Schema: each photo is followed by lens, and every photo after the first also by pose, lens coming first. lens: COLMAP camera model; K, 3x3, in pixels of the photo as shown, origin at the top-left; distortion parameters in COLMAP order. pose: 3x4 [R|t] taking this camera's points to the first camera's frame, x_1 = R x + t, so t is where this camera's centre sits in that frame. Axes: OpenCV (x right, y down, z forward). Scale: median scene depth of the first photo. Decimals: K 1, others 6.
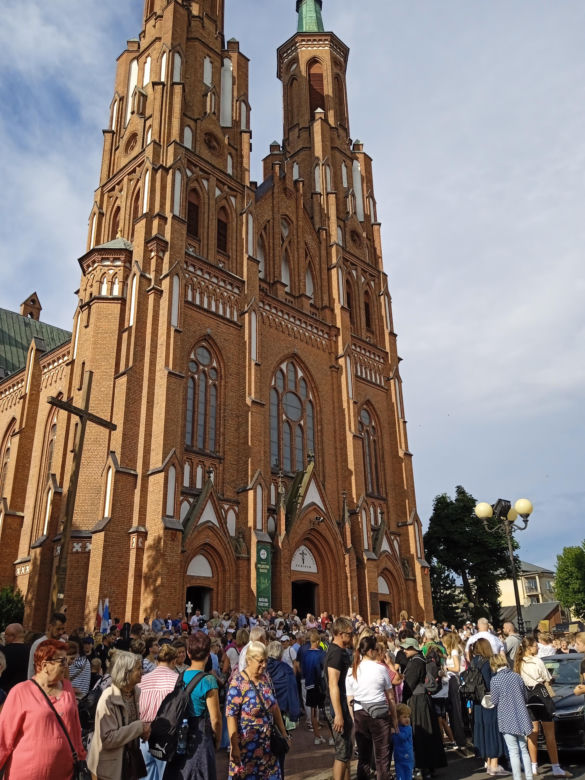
lens RADIAL K [[663.4, 0, 291.7], [0, 663.4, 388.0], [0, 0, 1]] dist [0.108494, -0.191746]
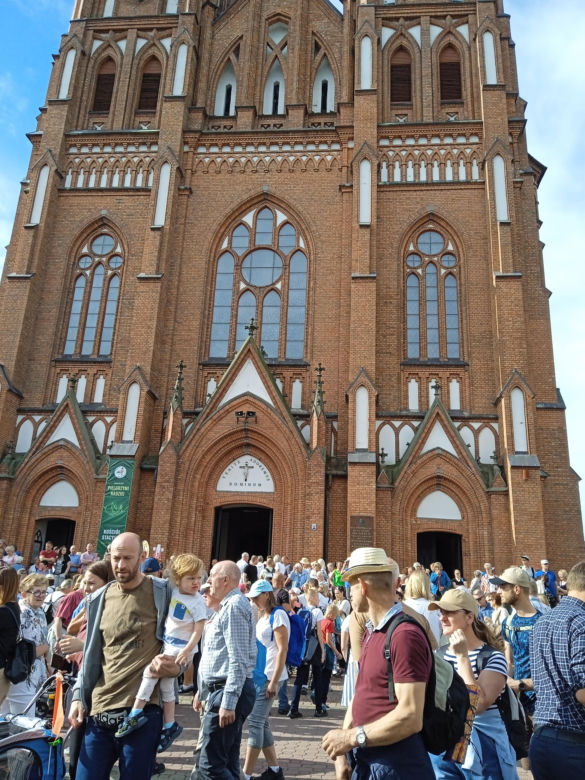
lens RADIAL K [[663.4, 0, 291.2], [0, 663.4, 391.2], [0, 0, 1]] dist [0.108494, -0.191746]
pose [[0.618584, -0.205135, -0.758468, 0.517182], [0.243789, 0.967785, -0.062920, 0.202300], [0.746941, -0.145985, 0.648666, 0.536007]]
